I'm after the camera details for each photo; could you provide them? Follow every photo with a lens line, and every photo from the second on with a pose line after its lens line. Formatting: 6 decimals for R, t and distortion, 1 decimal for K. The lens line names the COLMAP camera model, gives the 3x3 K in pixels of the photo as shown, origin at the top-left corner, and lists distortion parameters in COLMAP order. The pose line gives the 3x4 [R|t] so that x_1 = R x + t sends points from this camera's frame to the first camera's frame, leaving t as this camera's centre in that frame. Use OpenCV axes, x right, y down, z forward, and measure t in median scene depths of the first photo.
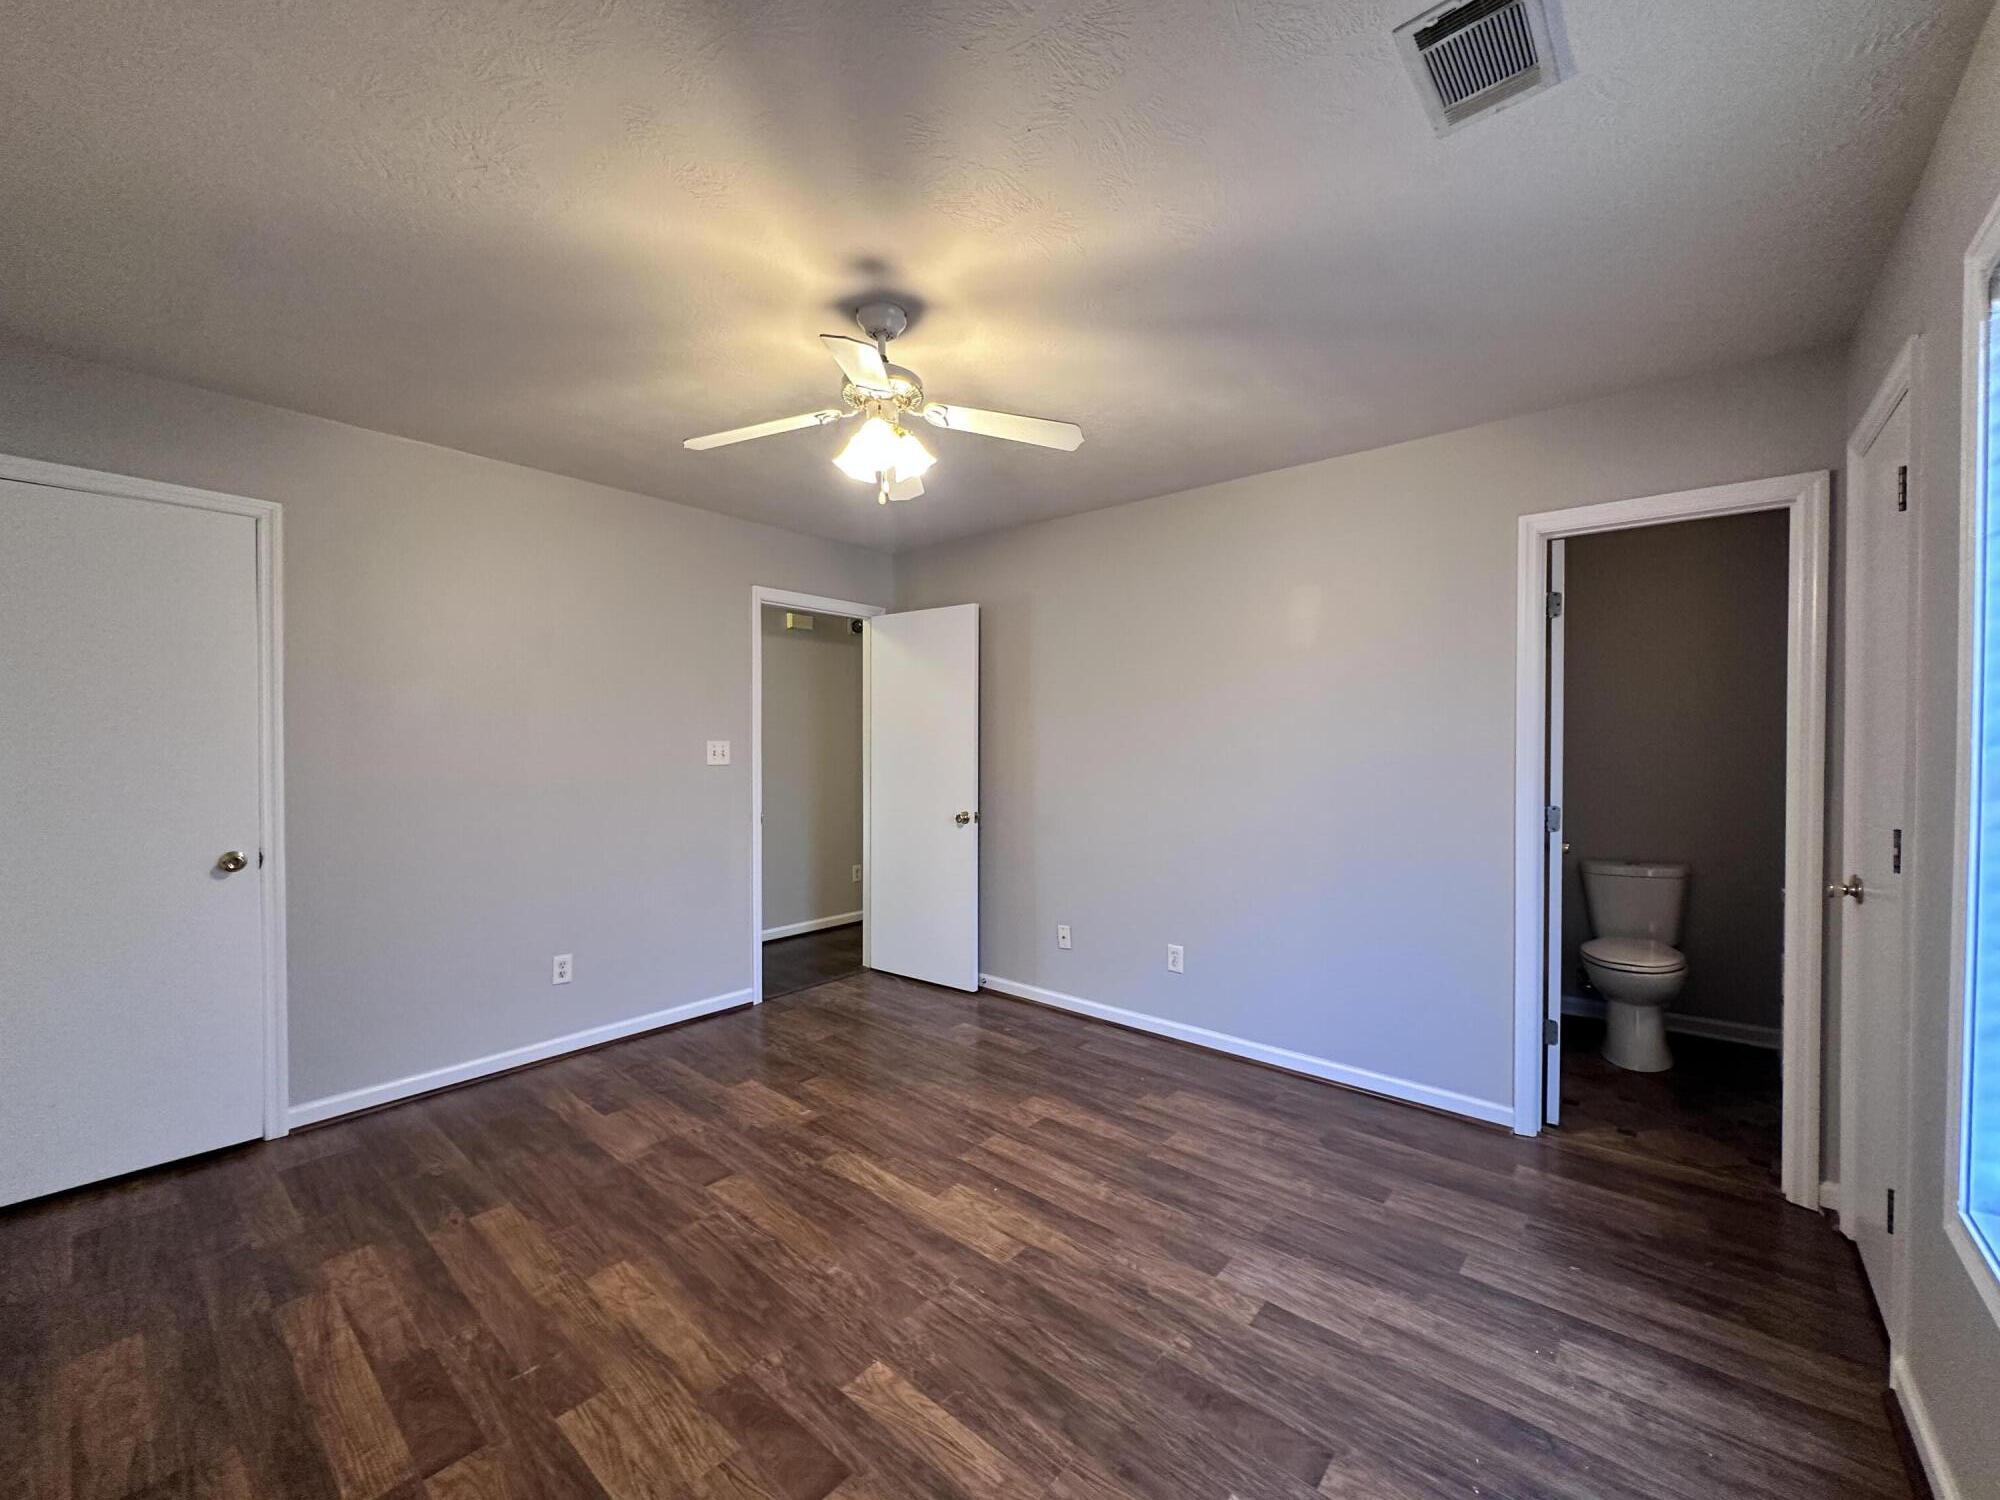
lens RADIAL K [[793.1, 0, 1001.6], [0, 793.1, 749.7], [0, 0, 1]] dist [-0.004853, 0.000894]
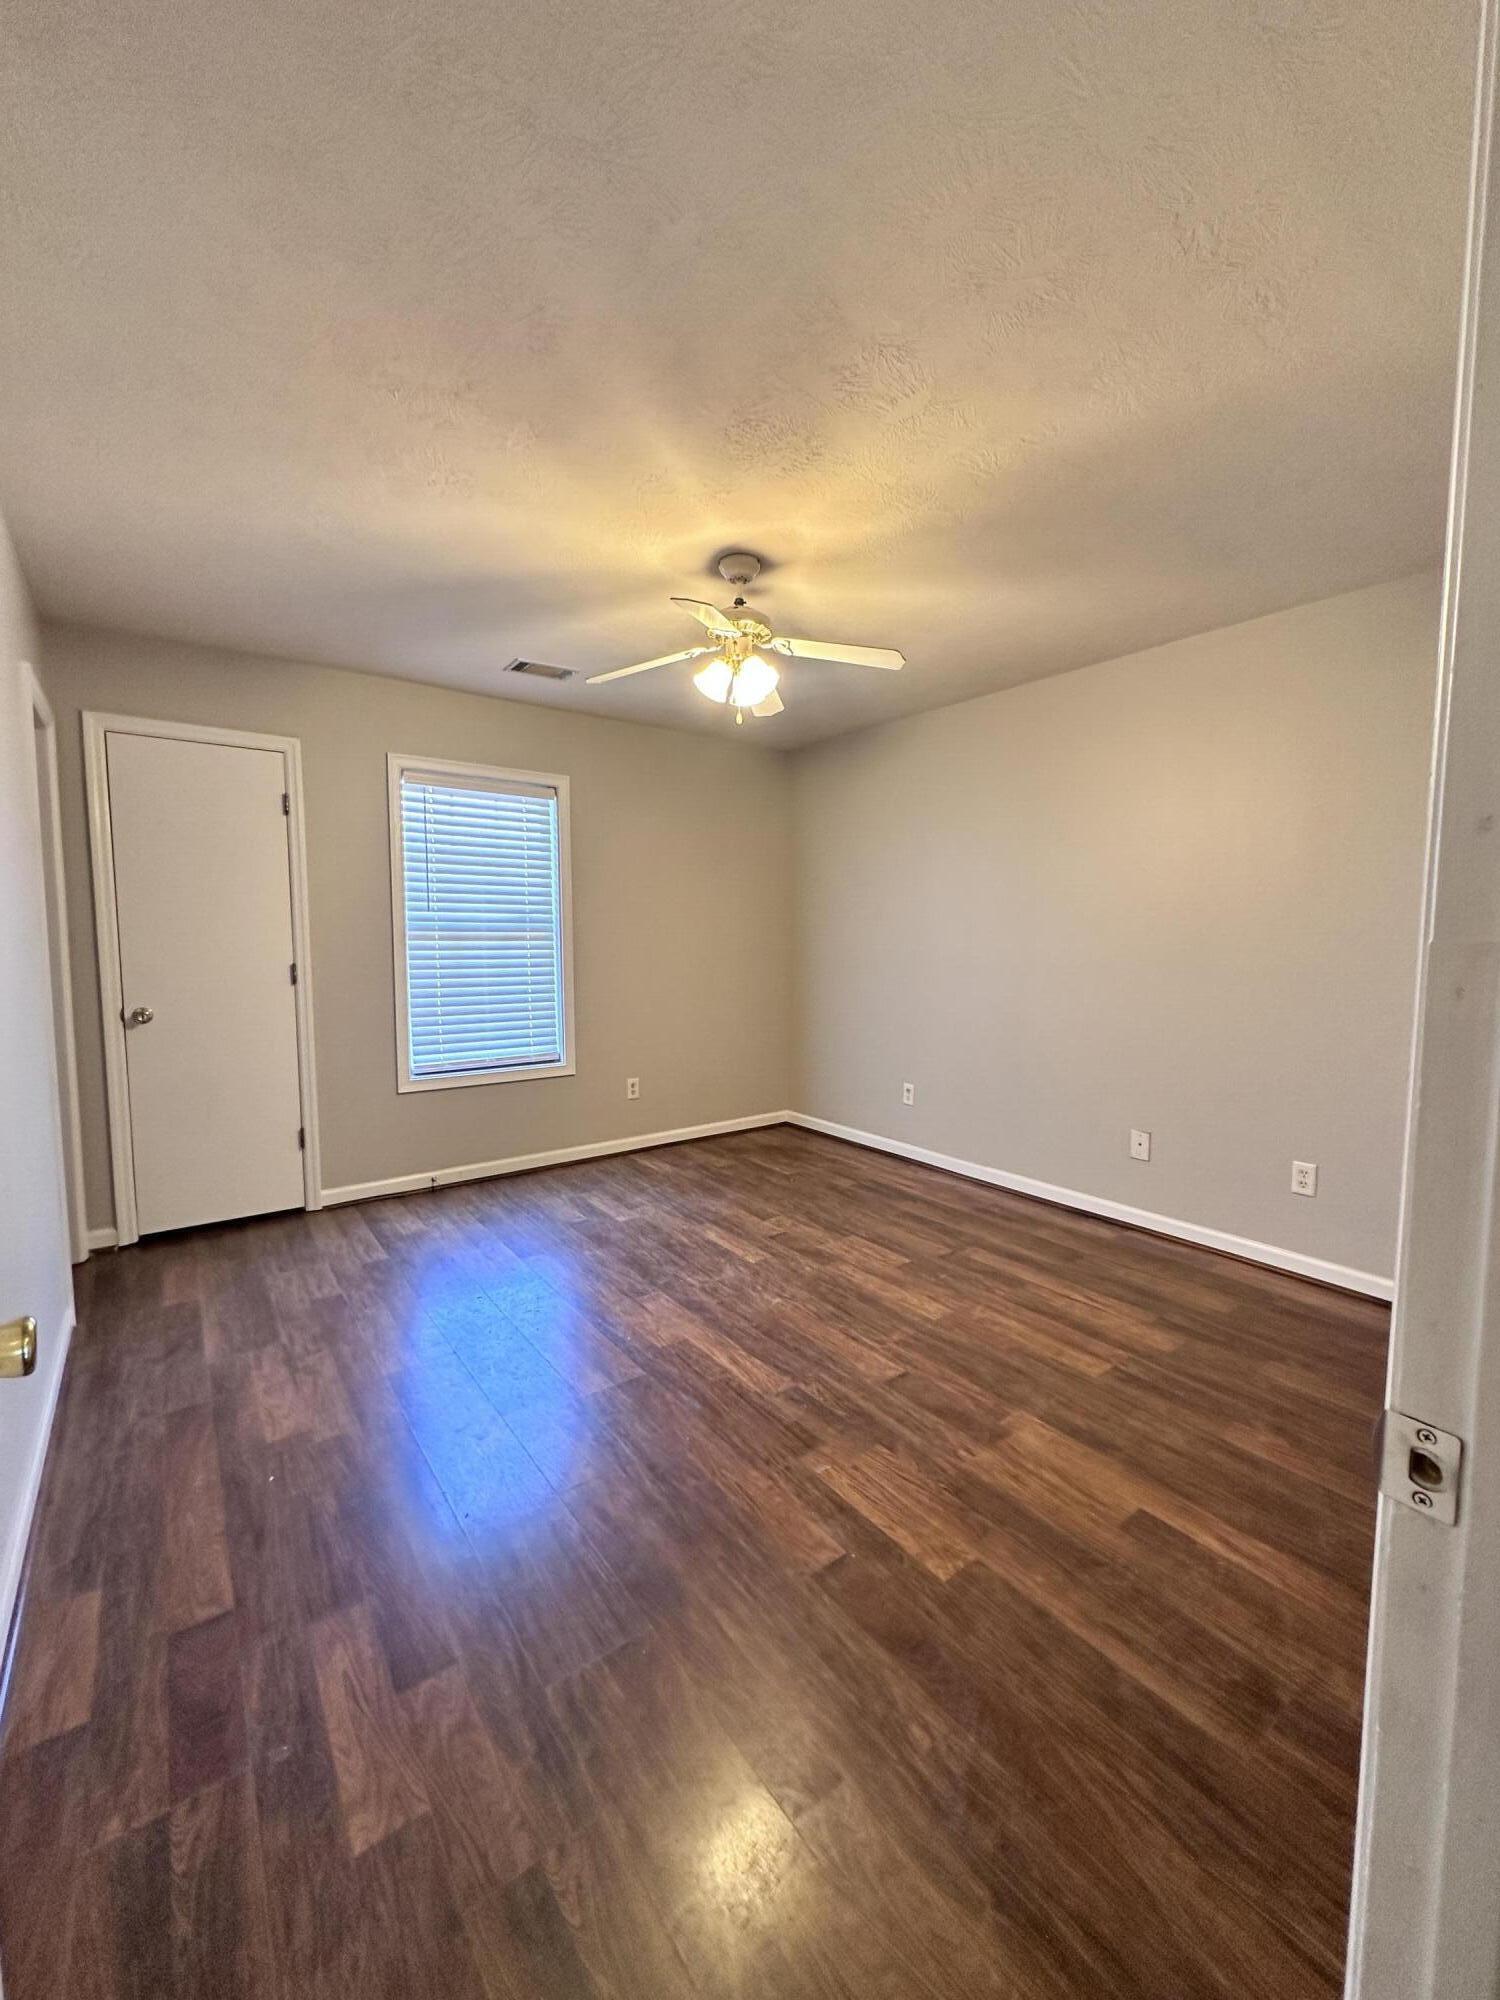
lens RADIAL K [[793.1, 0, 743.0], [0, 793.1, 1003.3], [0, 0, 1]] dist [-0.004853, 0.000894]
pose [[-0.971684, -0.022473, 0.235213, -0.405682], [-0.001300, 0.995960, 0.089788, 0.010244], [-0.236280, 0.086940, -0.967788, 1.996293]]
